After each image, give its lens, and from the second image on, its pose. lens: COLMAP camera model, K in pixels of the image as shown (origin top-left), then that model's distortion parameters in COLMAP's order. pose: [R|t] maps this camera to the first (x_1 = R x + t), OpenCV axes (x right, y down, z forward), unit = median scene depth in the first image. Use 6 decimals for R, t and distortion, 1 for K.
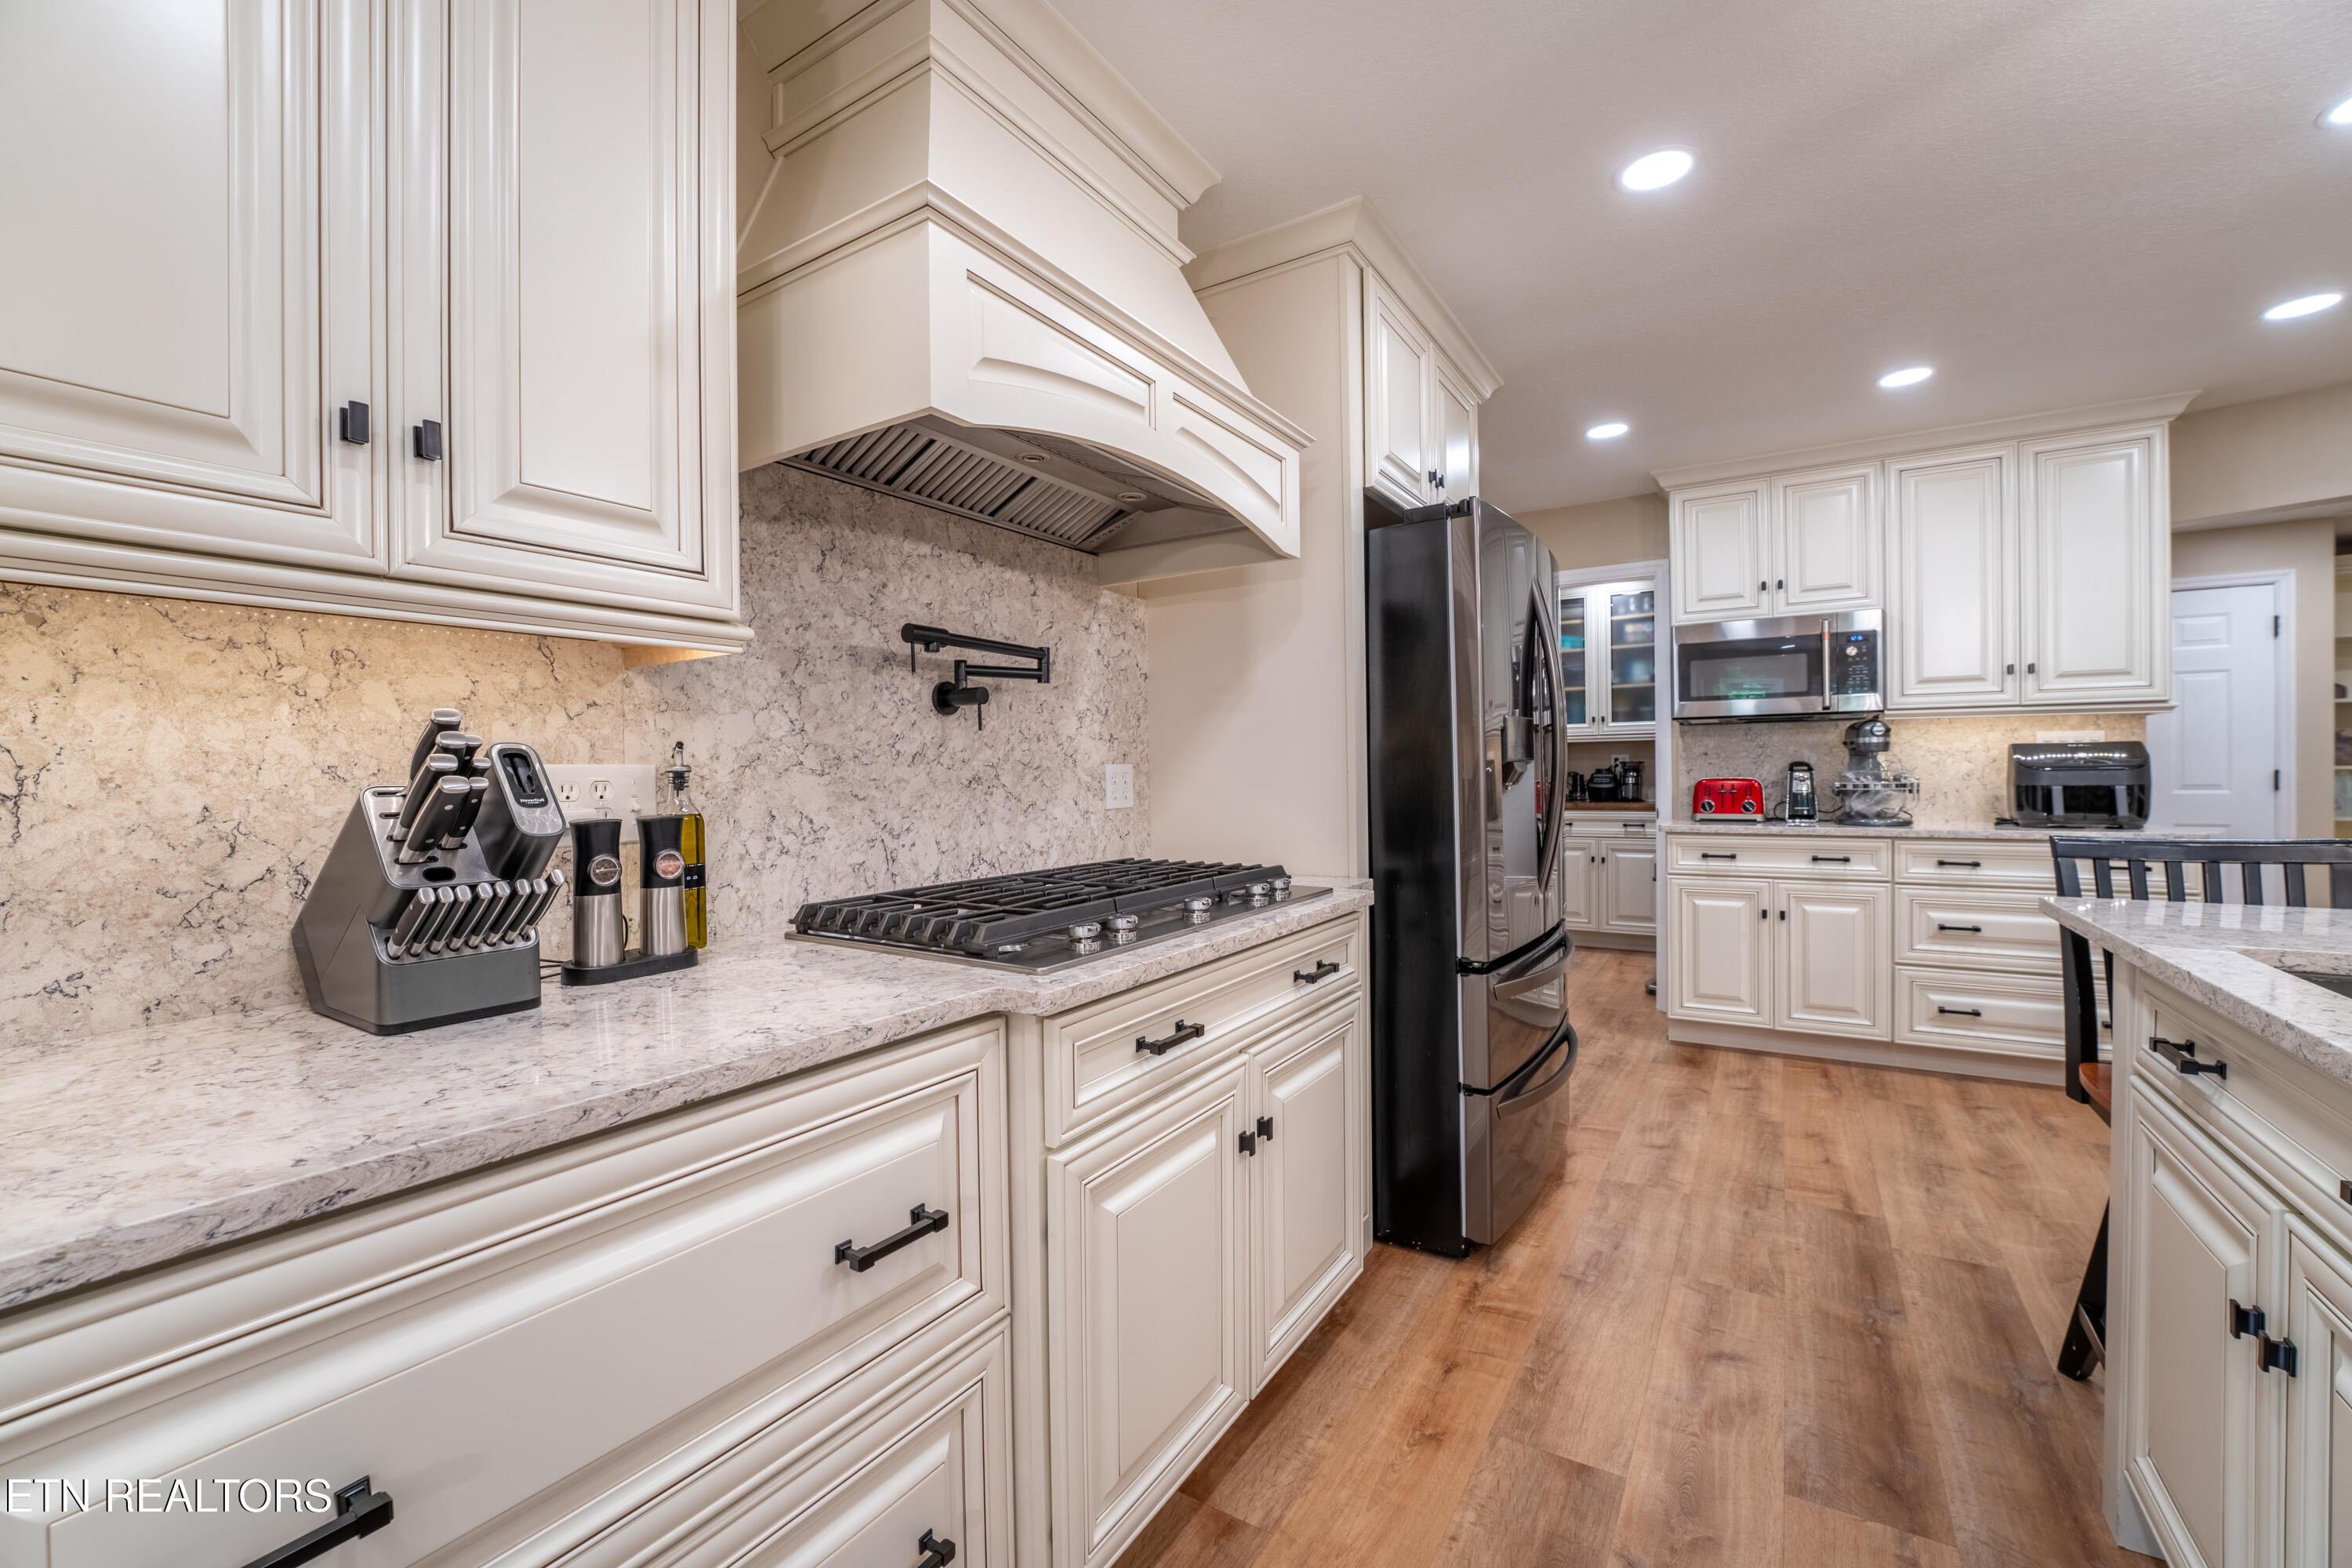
lens RADIAL K [[955.7, 0, 1173.5], [0, 955.7, 785.7], [0, 0, 1]] dist [-0.030244, 0.003719]
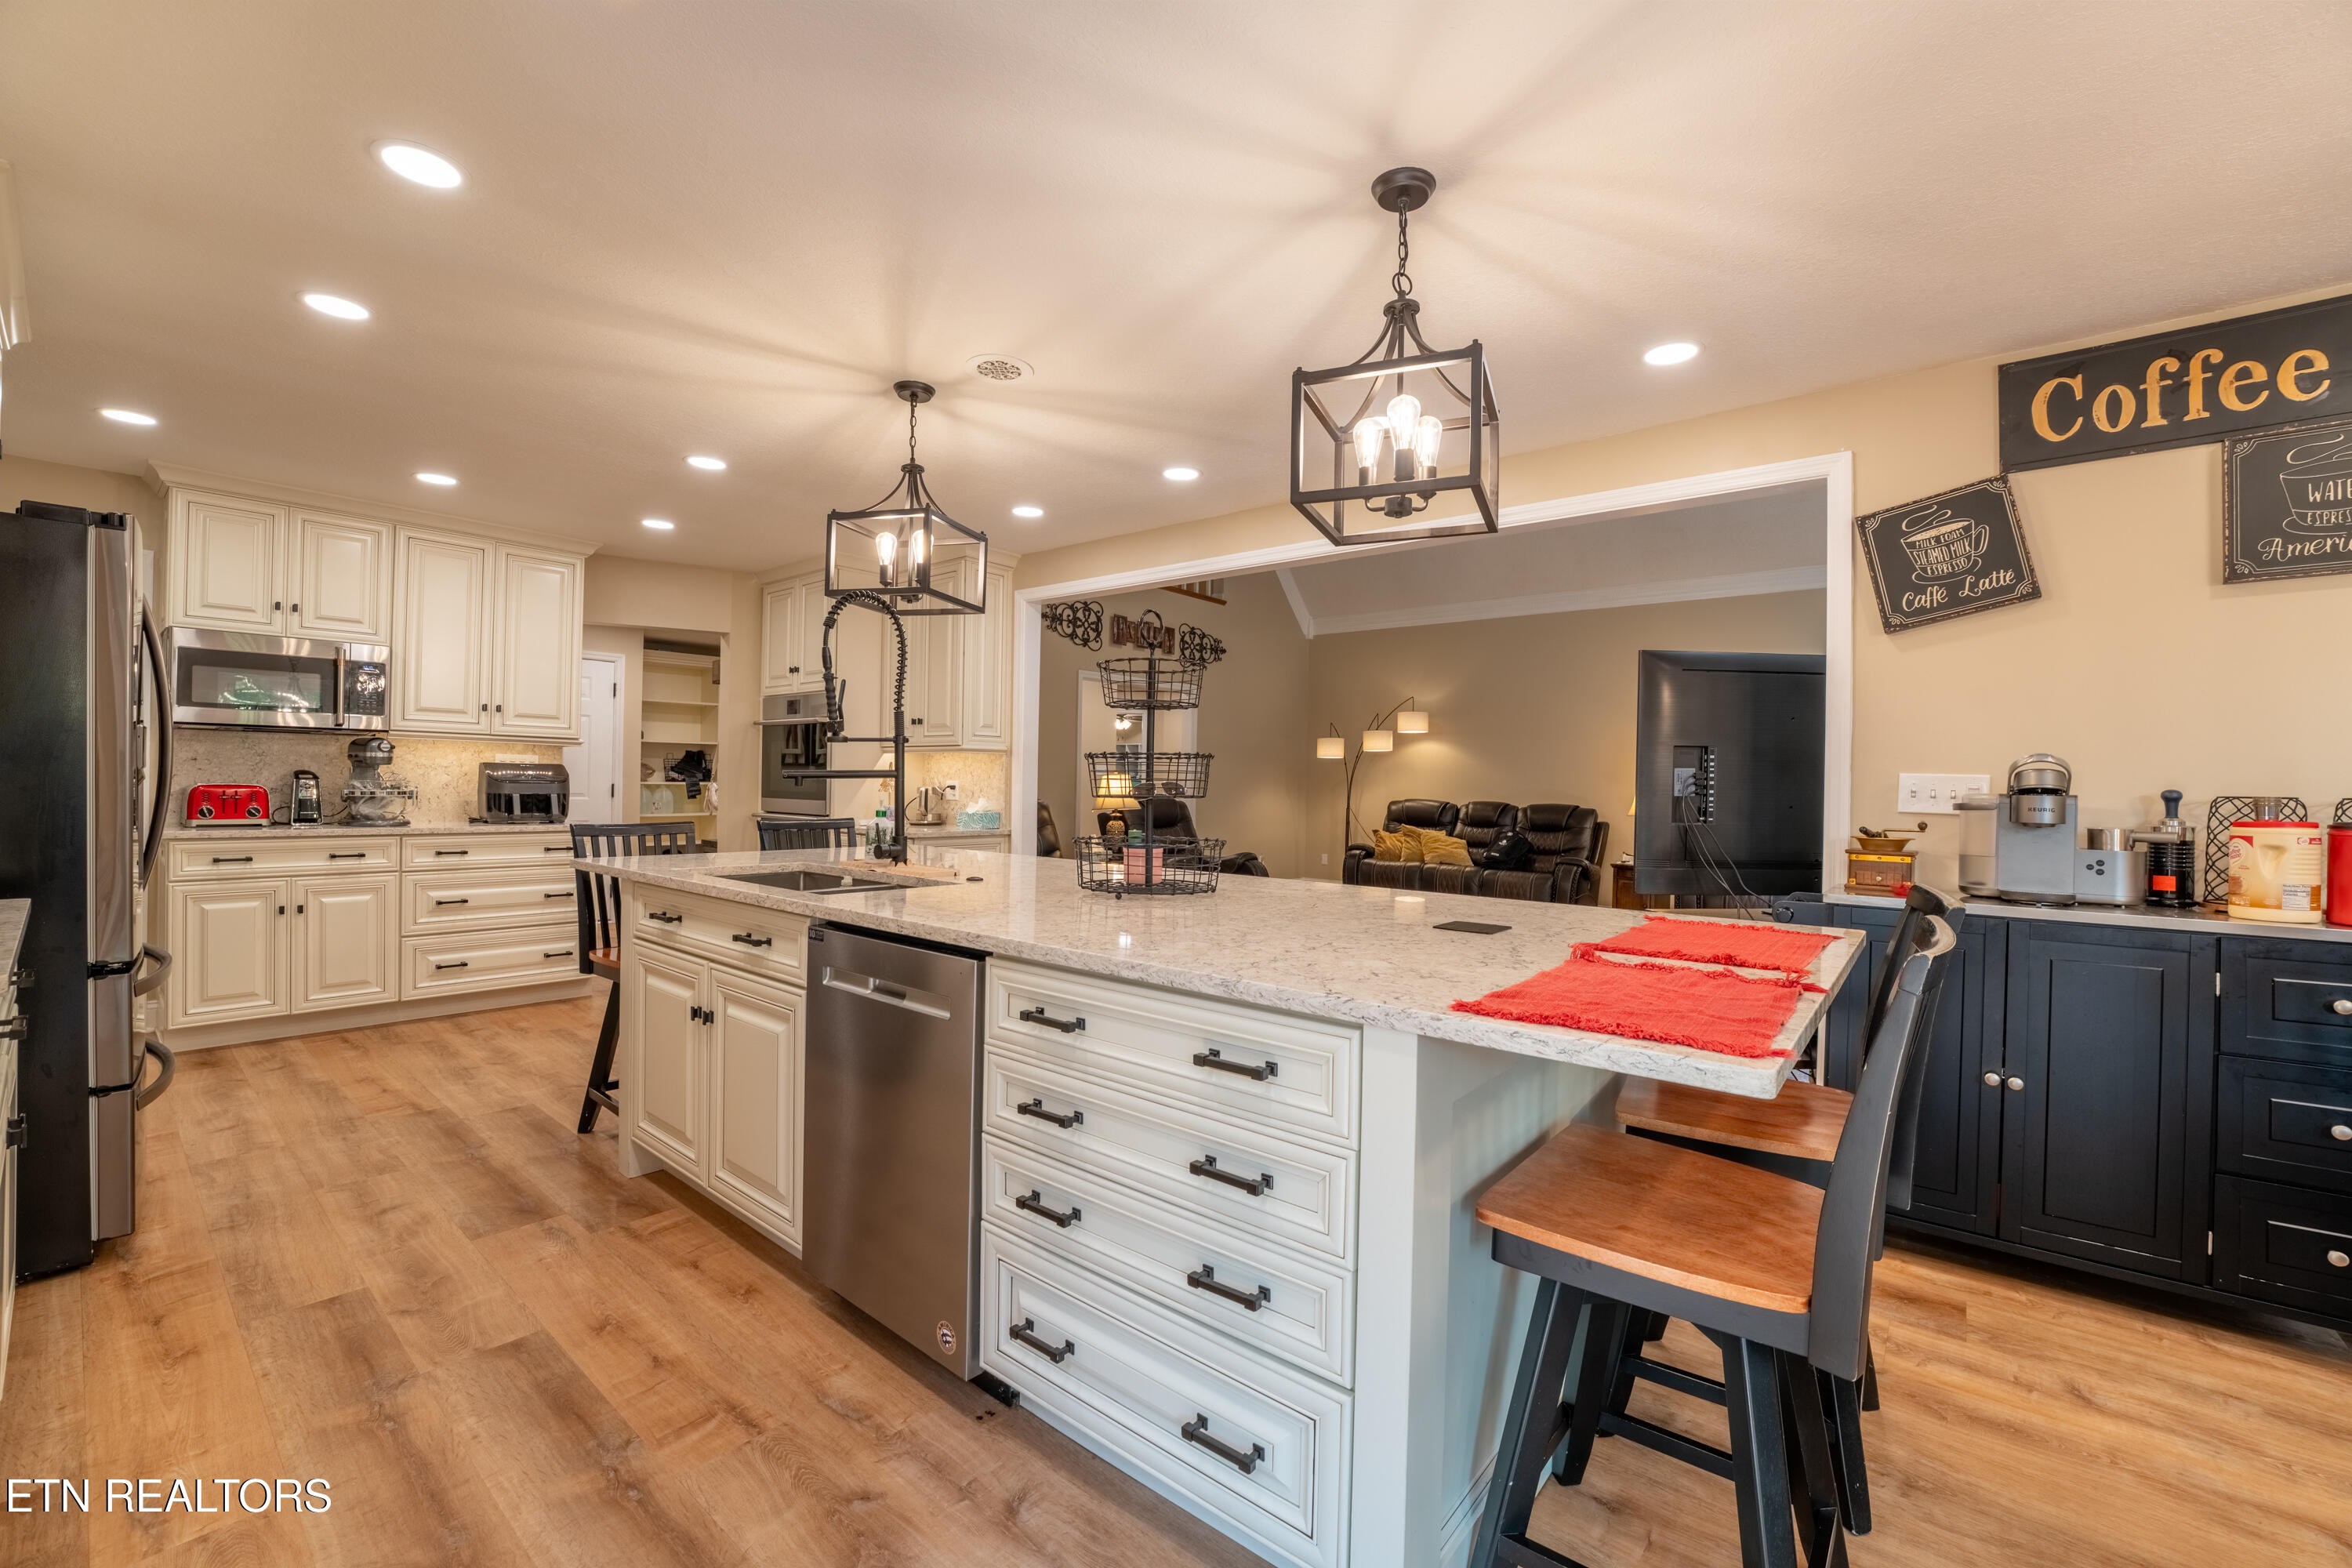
lens RADIAL K [[955.7, 0, 1173.5], [0, 955.7, 785.7], [0, 0, 1]] dist [-0.030244, 0.003719]
pose [[0.125532, 0.013845, 0.991993, -0.353152], [-0.007281, 0.999889, -0.013034, -0.001011], [-0.992063, -0.005586, 0.125619, -0.172811]]
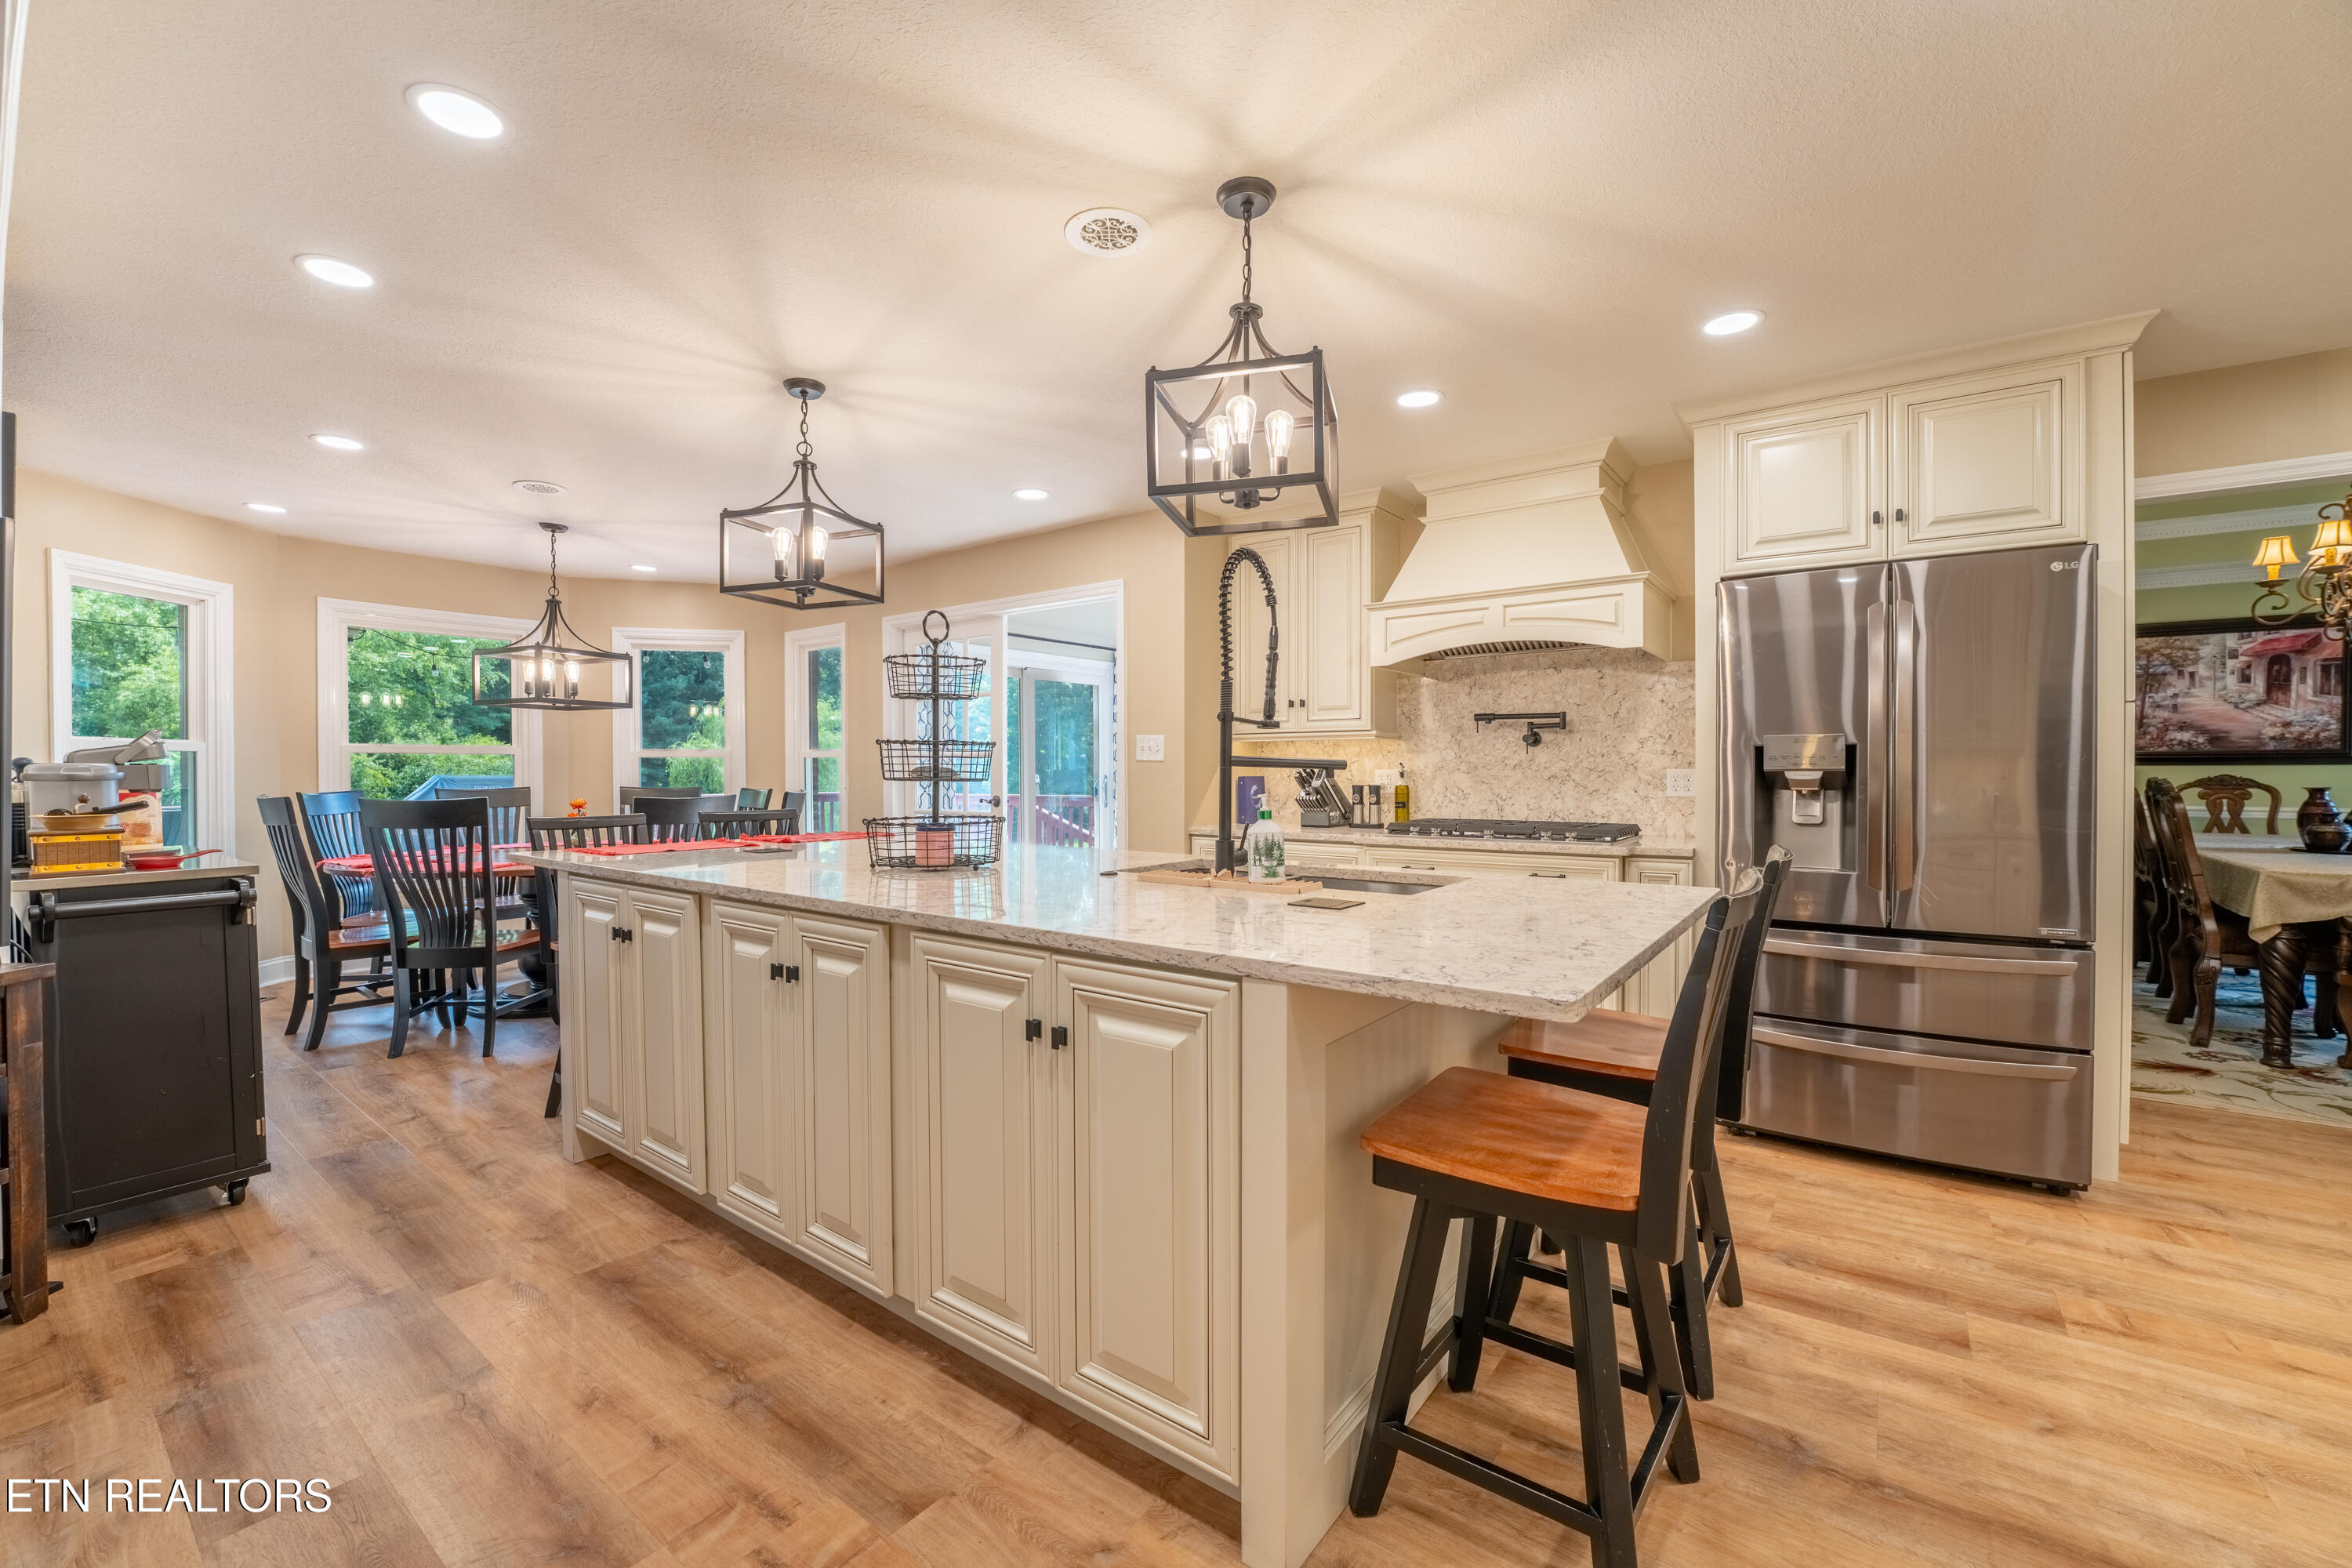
lens RADIAL K [[955.7, 0, 1173.5], [0, 955.7, 785.7], [0, 0, 1]] dist [-0.030244, 0.003719]
pose [[-0.073804, 0.028685, -0.996860, 1.171390], [-0.010793, 0.999505, 0.029560, -0.023822], [0.997214, 0.012941, -0.073457, 0.200362]]
